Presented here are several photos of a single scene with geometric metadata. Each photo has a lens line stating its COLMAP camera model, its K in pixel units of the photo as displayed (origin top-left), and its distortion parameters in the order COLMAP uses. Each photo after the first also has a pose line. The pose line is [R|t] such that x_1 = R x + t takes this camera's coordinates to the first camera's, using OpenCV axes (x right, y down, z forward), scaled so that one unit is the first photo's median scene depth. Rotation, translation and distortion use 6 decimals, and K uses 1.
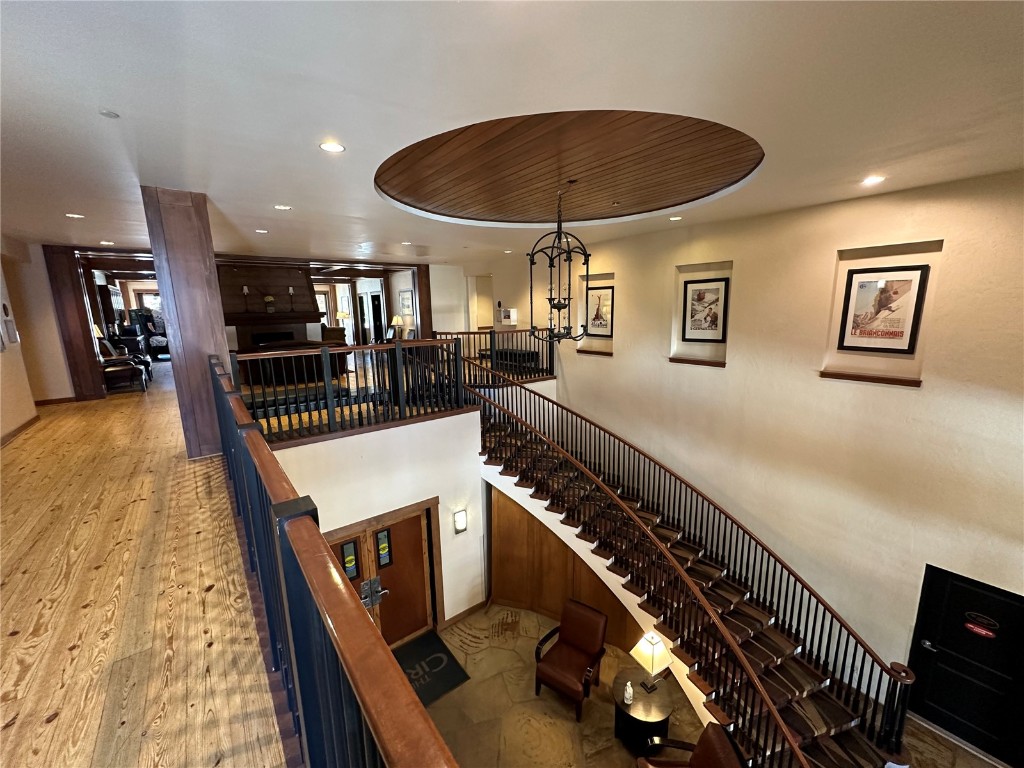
lens RADIAL K [[413.3, 0, 511.4], [0, 413.3, 385.2], [0, 0, 1]] dist [0.000976, 0.000213]
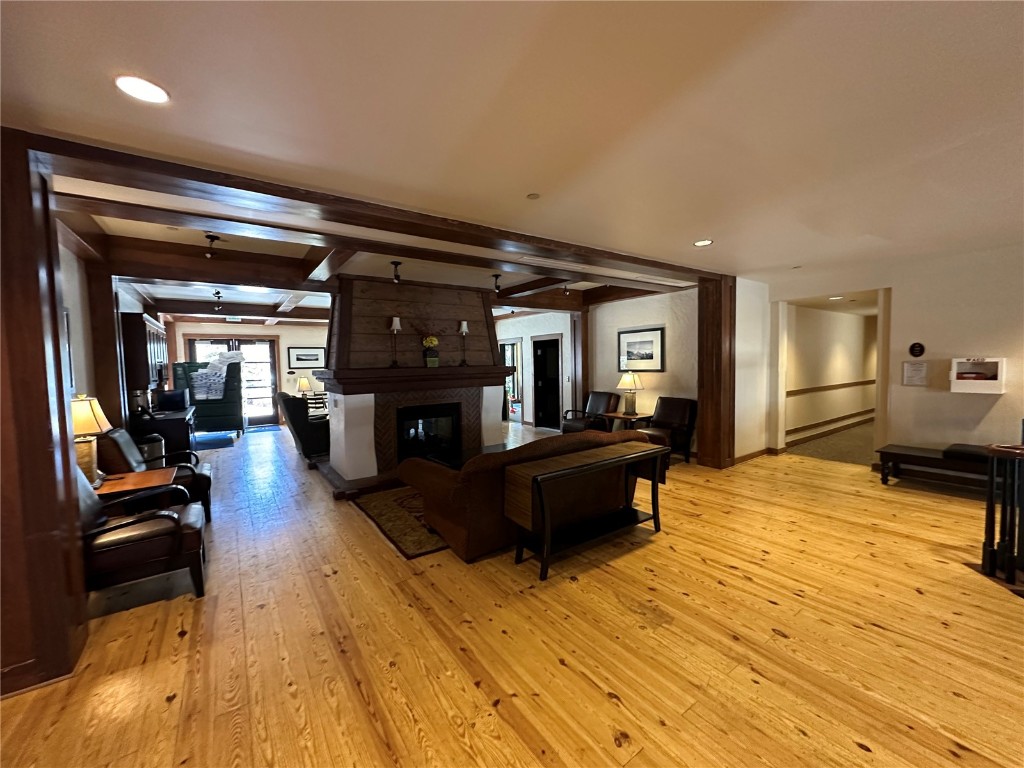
lens RADIAL K [[413.3, 0, 514.3], [0, 413.3, 385.1], [0, 0, 1]] dist [0.000976, 0.000213]
pose [[0.999067, -0.000471, -0.043186, -0.437855], [-0.005079, 0.991720, -0.128315, -0.082878], [0.042889, 0.128415, 0.990793, 0.464411]]
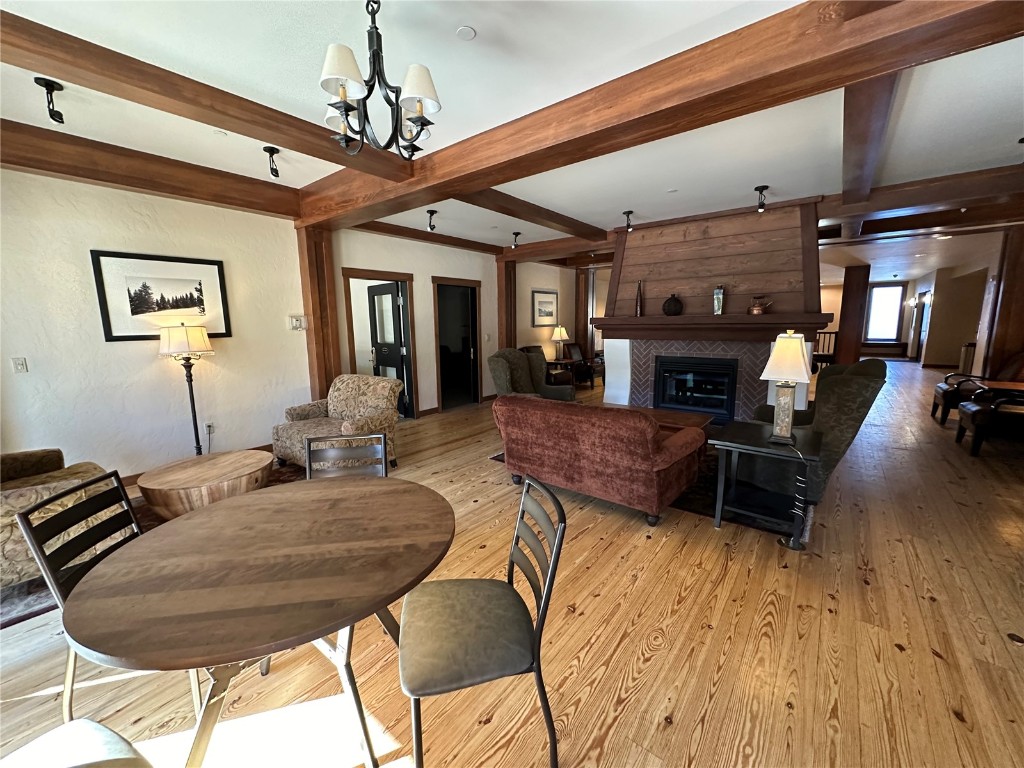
lens RADIAL K [[413.3, 0, 512.0], [0, 413.3, 384.2], [0, 0, 1]] dist [0.000976, 0.000213]
pose [[-0.244347, -0.131696, 0.960703, -1.003670], [0.187018, 0.965734, 0.179952, -0.226912], [-0.951483, 0.223639, -0.211345, 1.318712]]
